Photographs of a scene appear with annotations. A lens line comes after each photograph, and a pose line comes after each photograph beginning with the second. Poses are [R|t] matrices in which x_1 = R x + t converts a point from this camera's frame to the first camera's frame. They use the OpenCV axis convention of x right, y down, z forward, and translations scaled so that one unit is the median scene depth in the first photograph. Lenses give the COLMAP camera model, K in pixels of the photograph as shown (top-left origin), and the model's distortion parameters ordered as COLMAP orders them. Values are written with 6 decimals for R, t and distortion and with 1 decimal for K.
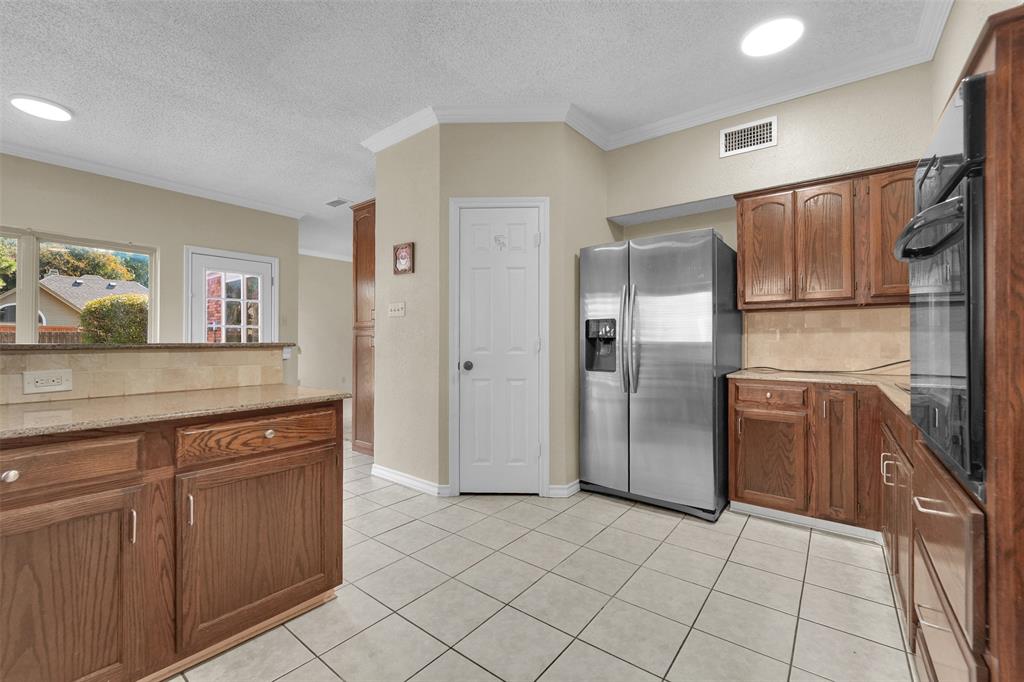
lens RADIAL K [[420.4, 0, 512.6], [0, 420.4, 341.1], [0, 0, 1]] dist [-0.007452, 0.000257]
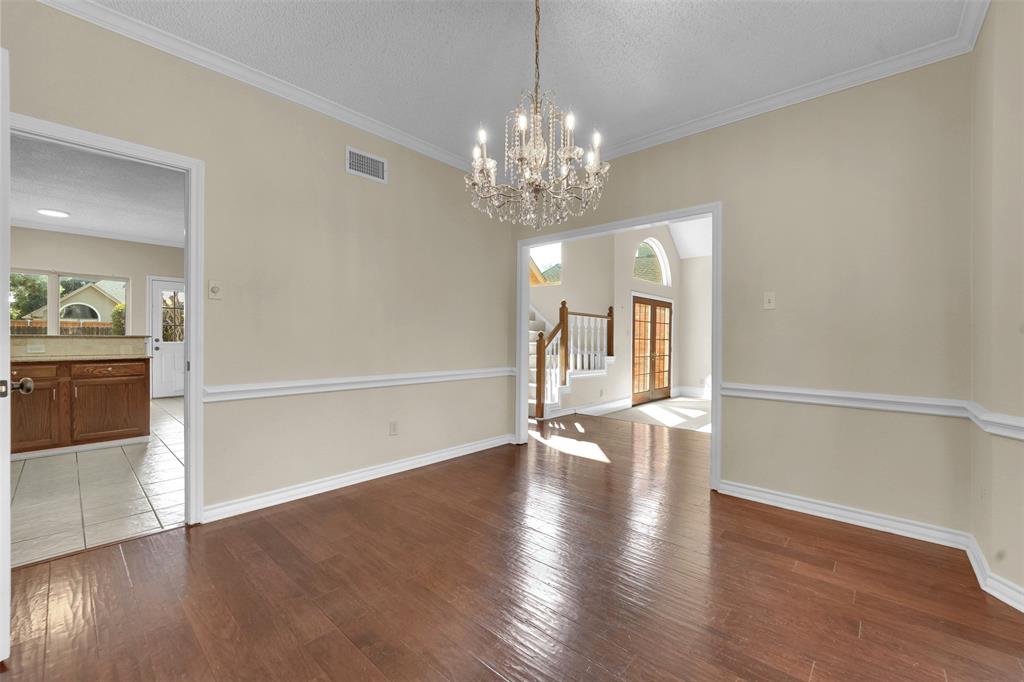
lens RADIAL K [[420.4, 0, 509.8], [0, 420.4, 337.4], [0, 0, 1]] dist [-0.007452, 0.000257]
pose [[0.996418, 0.003357, -0.084493, 2.397190], [-0.003023, 0.999987, 0.004079, 0.005475], [0.084505, -0.003809, 0.996416, -1.572609]]
